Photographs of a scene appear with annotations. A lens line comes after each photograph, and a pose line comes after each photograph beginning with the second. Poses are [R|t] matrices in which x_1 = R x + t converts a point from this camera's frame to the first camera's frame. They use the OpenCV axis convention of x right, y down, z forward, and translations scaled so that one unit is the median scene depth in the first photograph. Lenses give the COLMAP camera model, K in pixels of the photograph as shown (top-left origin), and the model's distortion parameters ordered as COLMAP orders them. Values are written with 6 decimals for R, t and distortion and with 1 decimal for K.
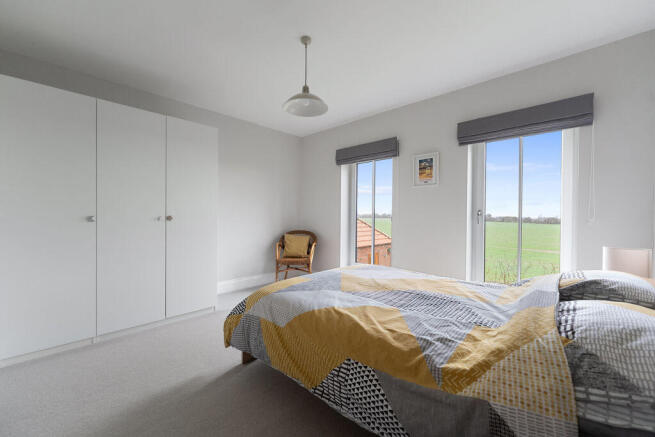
lens RADIAL K [[272.5, 0, 329.8], [0, 272.5, 217.2], [0, 0, 1]] dist [-0.001708, 0.000251]
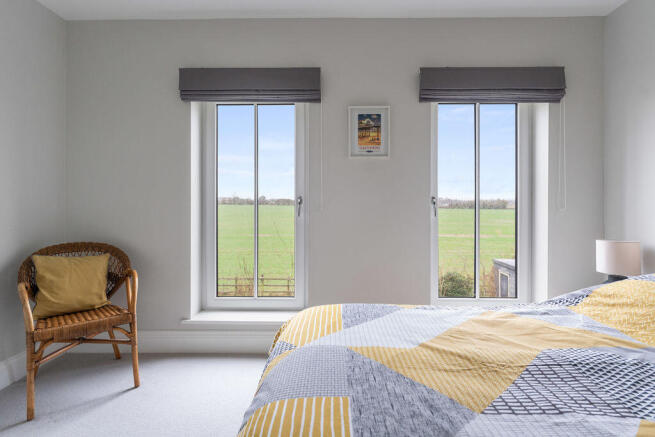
lens RADIAL K [[392.6, 0, 318.3], [0, 392.6, 193.1], [0, 0, 1]] dist [0.004708, -0.000340]
pose [[0.726246, 0.002397, 0.687431, -0.321278], [0.008317, 0.999890, -0.012273, -0.022113], [-0.687385, 0.014631, 0.726146, 0.400952]]
